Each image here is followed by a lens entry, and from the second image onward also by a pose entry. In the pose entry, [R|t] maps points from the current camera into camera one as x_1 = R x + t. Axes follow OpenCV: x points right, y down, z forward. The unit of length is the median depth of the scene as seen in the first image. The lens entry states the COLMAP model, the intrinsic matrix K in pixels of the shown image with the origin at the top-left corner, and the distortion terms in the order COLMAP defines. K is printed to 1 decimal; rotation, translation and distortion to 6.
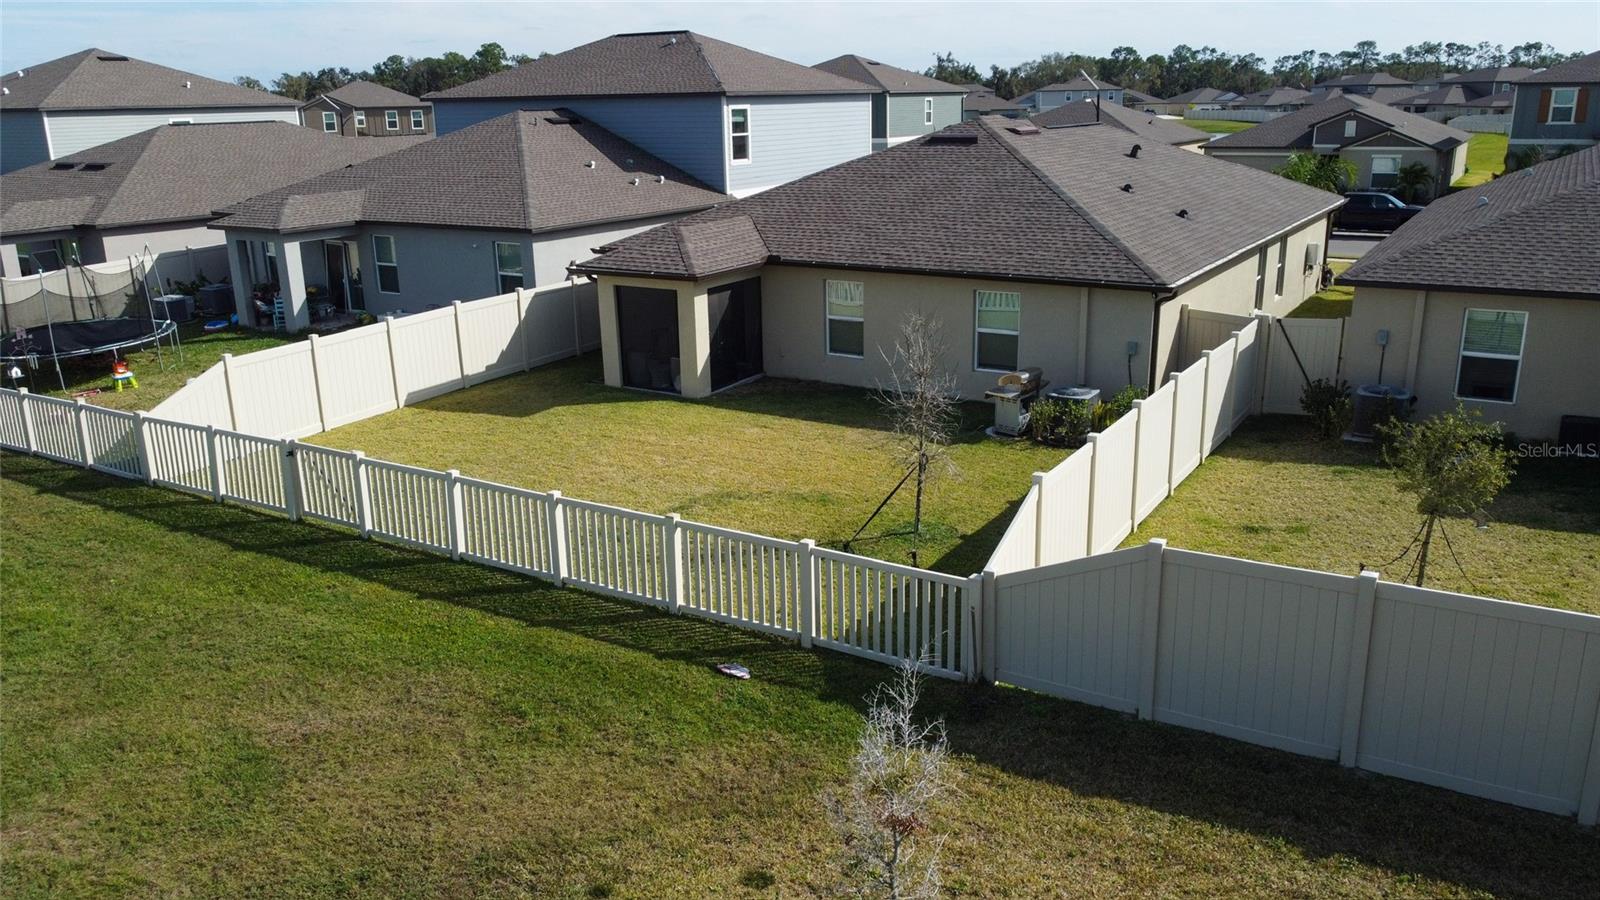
lens RADIAL K [[1207.5, 0, 796.1], [0, 1207.5, 450.6], [0, 0, 1]] dist [-0.003263, -0.005962]
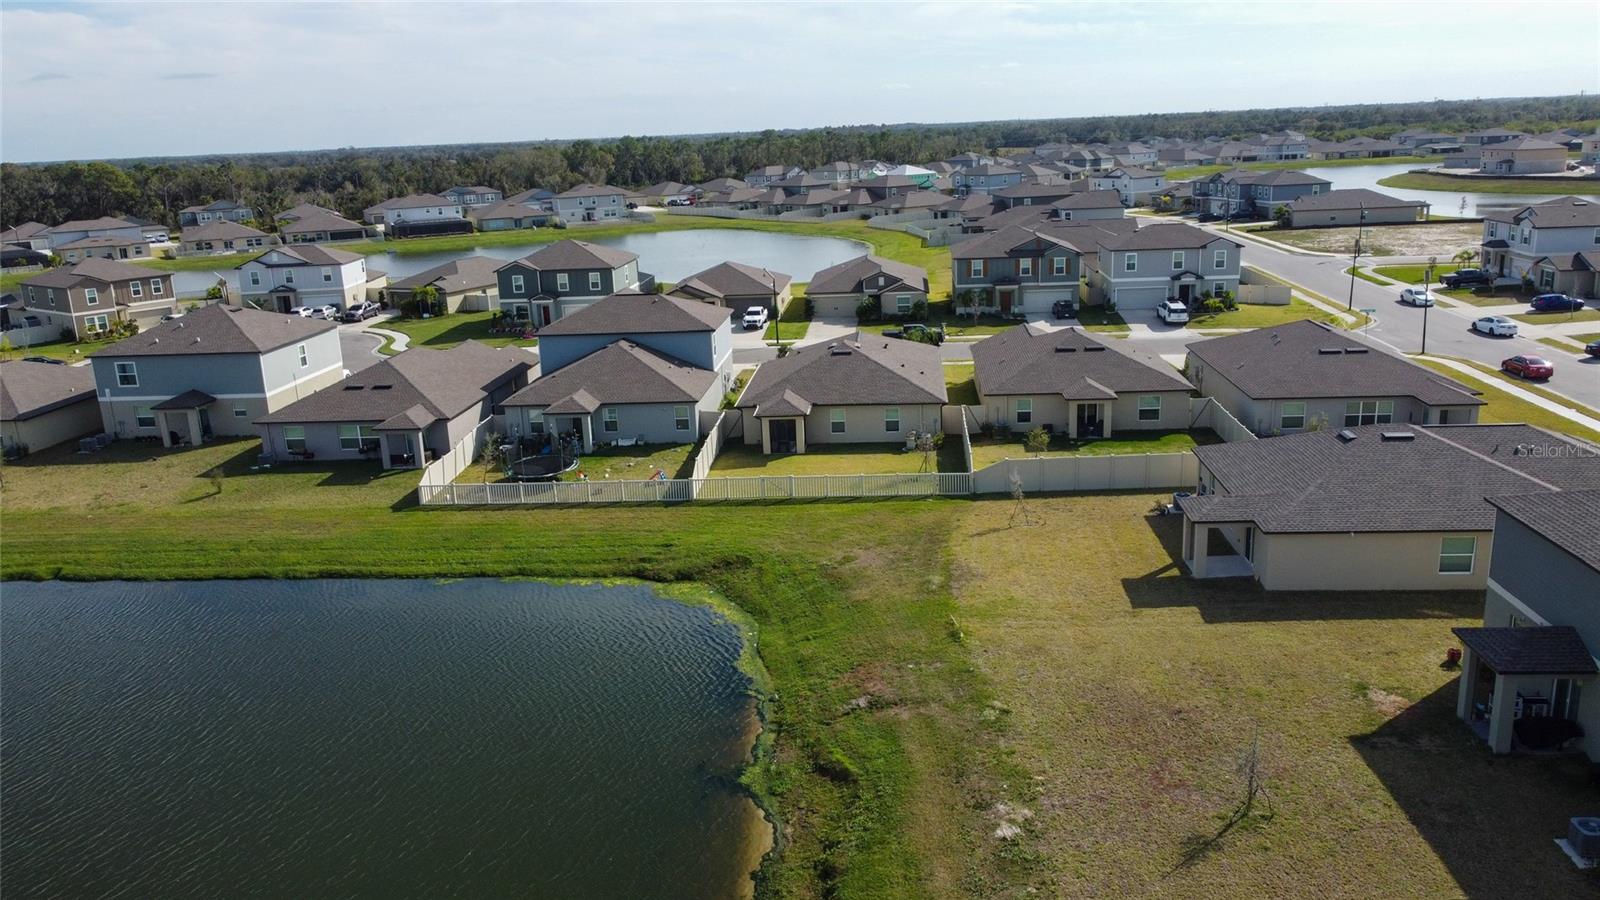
lens RADIAL K [[1207.5, 0, 796.1], [0, 1207.5, 450.6], [0, 0, 1]] dist [-0.003263, -0.005962]
pose [[0.889106, -0.135073, 0.437317, -0.964353], [0.152384, 0.988311, -0.004553, -0.027120], [-0.431590, 0.070688, 0.899296, -1.159291]]
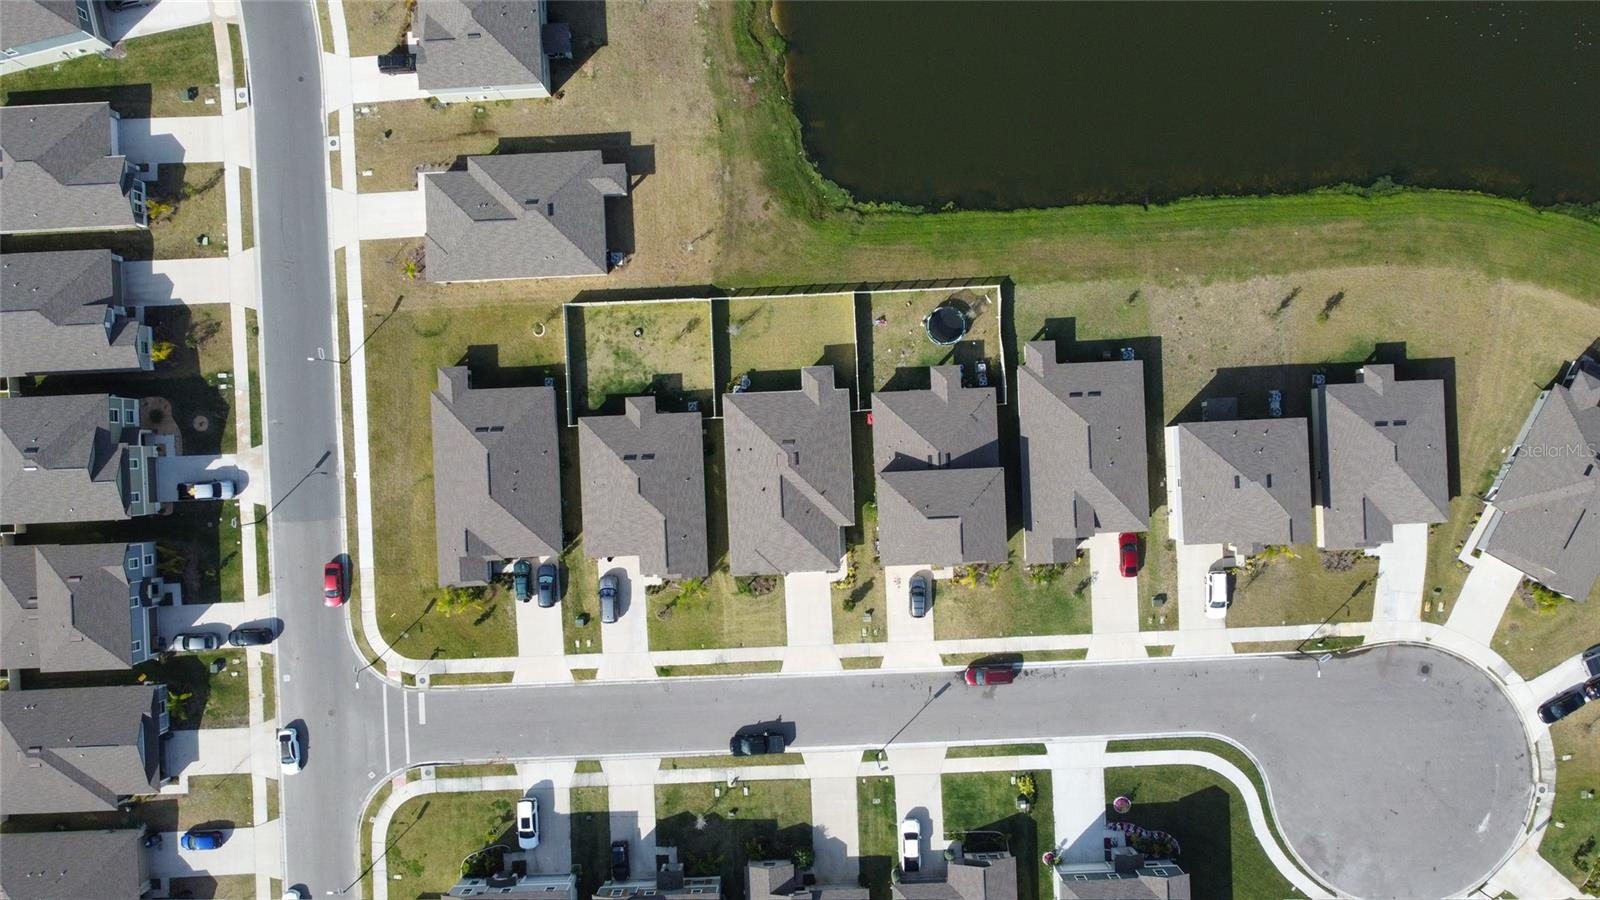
lens RADIAL K [[1207.5, 0, 796.1], [0, 1207.5, 450.6], [0, 0, 1]] dist [-0.003263, -0.005962]
pose [[-0.821705, 0.568829, 0.035129, -0.025508], [-0.127328, -0.243315, 0.961554, -3.548961], [0.555507, 0.785641, 0.272360, -0.133377]]
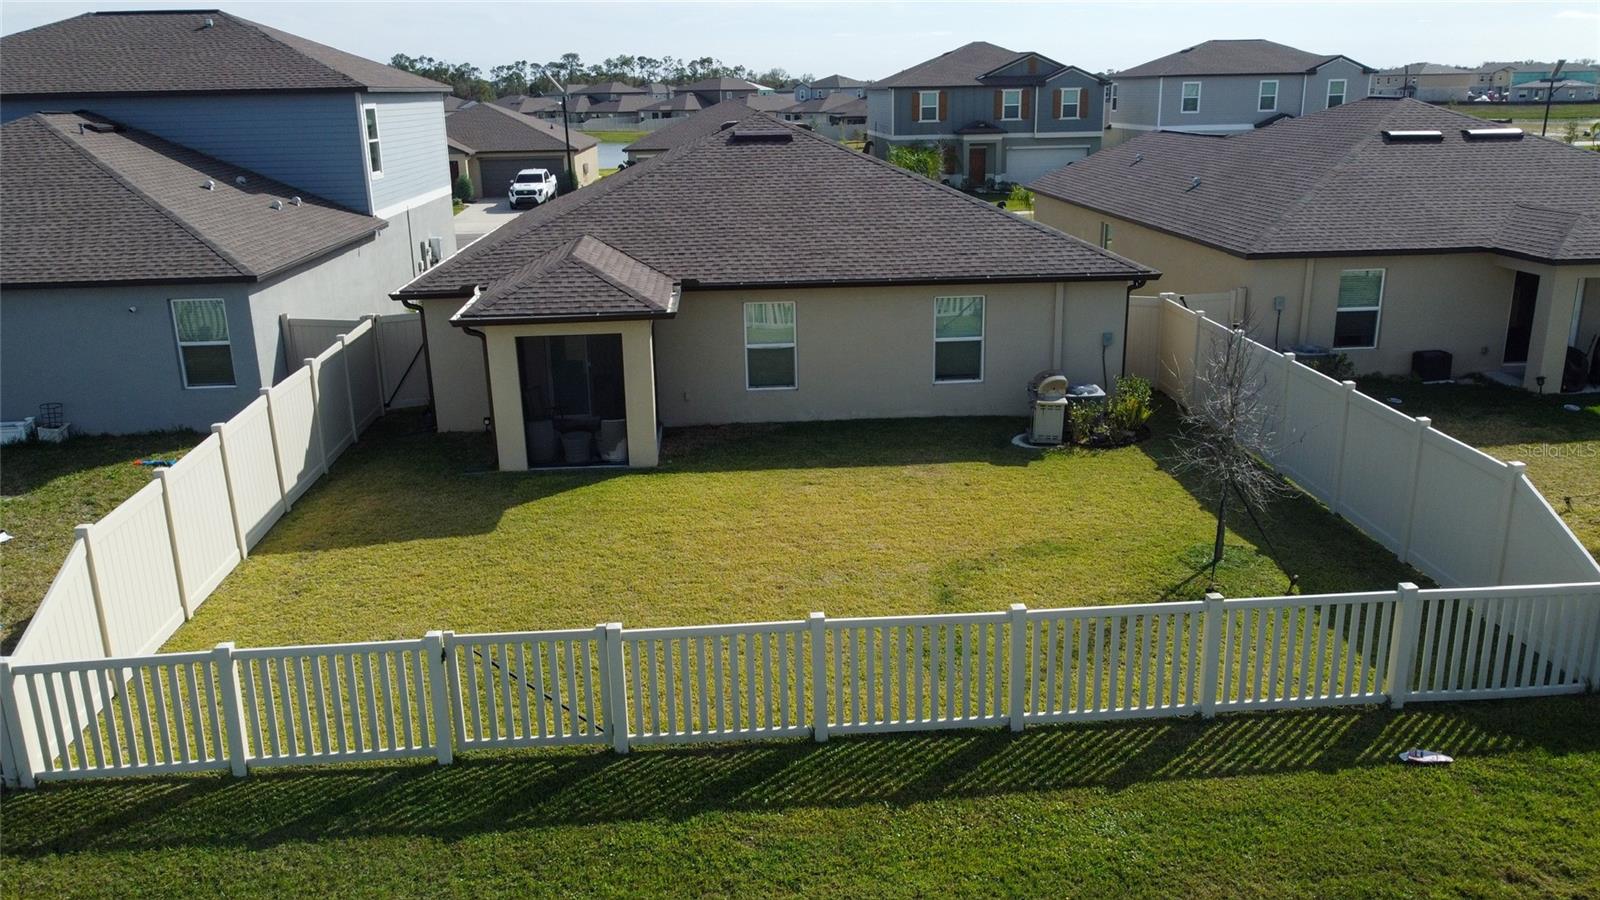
lens RADIAL K [[1207.5, 0, 796.1], [0, 1207.5, 450.6], [0, 0, 1]] dist [-0.003263, -0.005962]
pose [[0.809631, -0.163930, 0.563582, -0.307462], [0.168307, 0.984723, 0.044641, -0.049826], [-0.562290, 0.058712, 0.824853, 0.200843]]
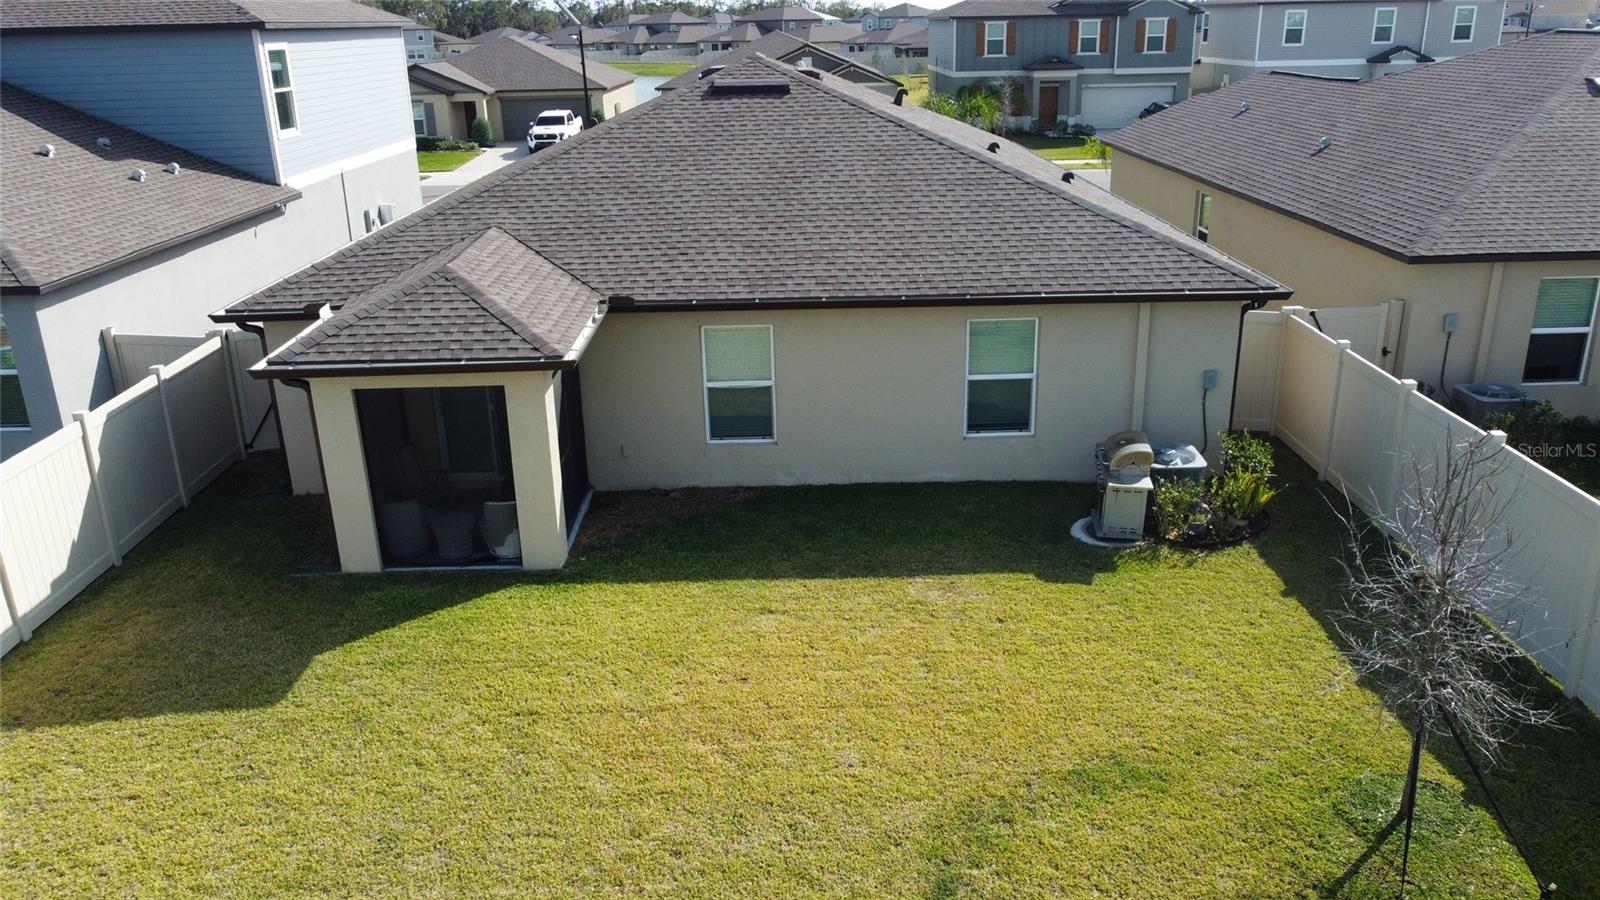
lens RADIAL K [[1207.5, 0, 796.1], [0, 1207.5, 450.6], [0, 0, 1]] dist [-0.003263, -0.005962]
pose [[0.841675, -0.180419, 0.508951, -0.180076], [0.157671, 0.983570, 0.087920, -0.087950], [-0.516452, 0.006247, 0.856294, 0.315869]]
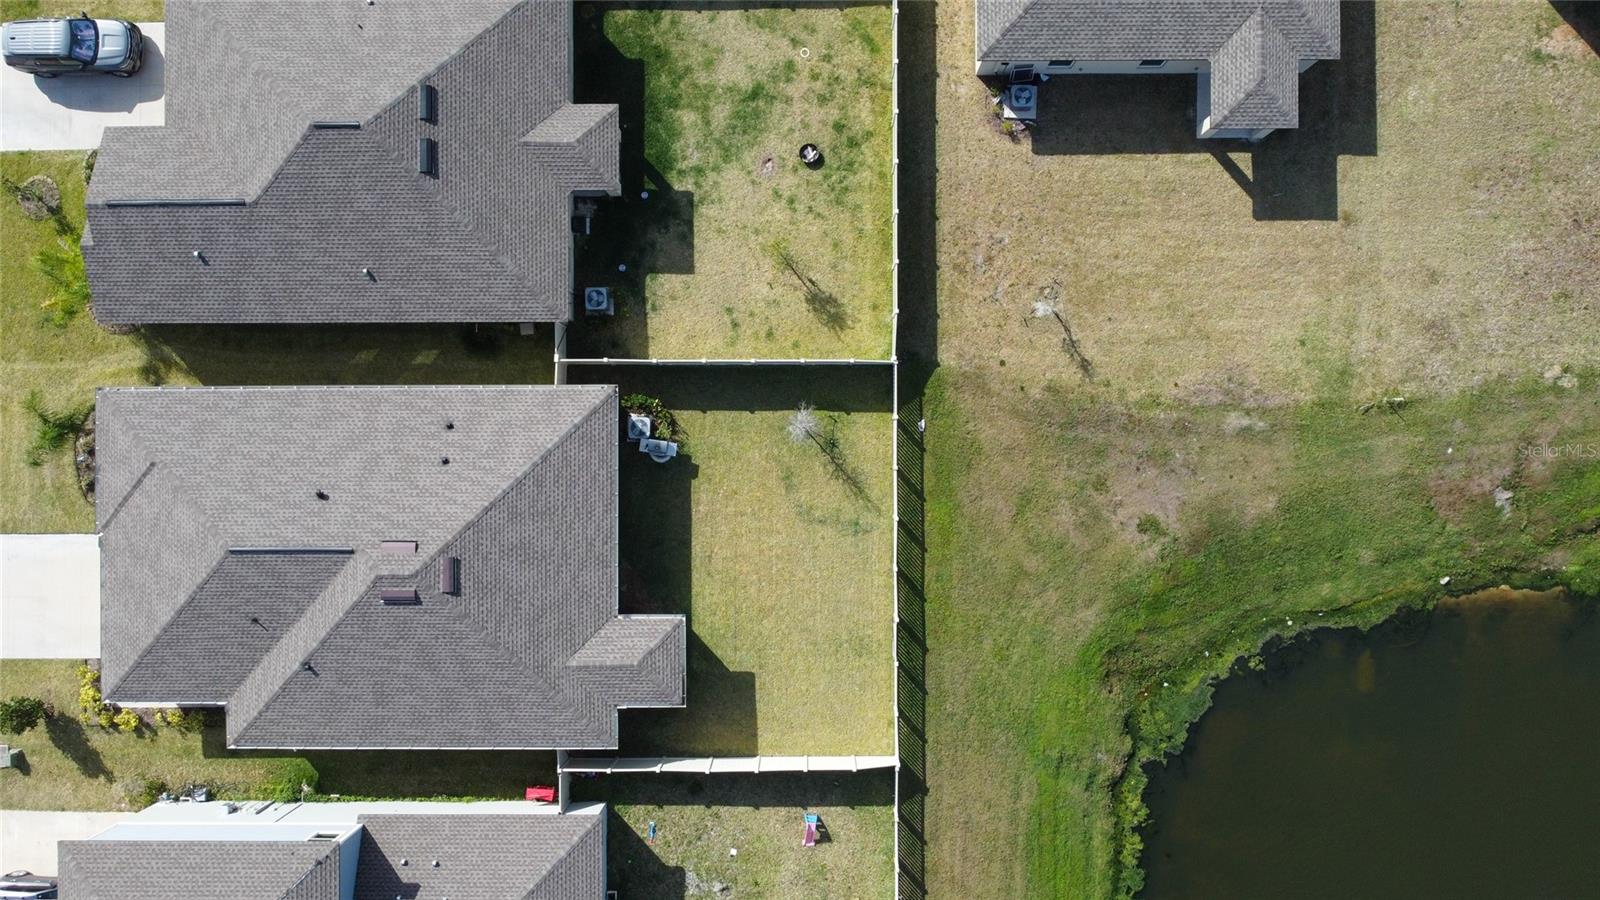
lens RADIAL K [[1207.5, 0, 796.1], [0, 1207.5, 450.6], [0, 0, 1]] dist [-0.003263, -0.005962]
pose [[-0.534478, -0.844488, 0.034263, -0.014165], [0.266012, -0.129604, 0.955218, -1.213858], [-0.802229, 0.519657, 0.293914, 0.107776]]
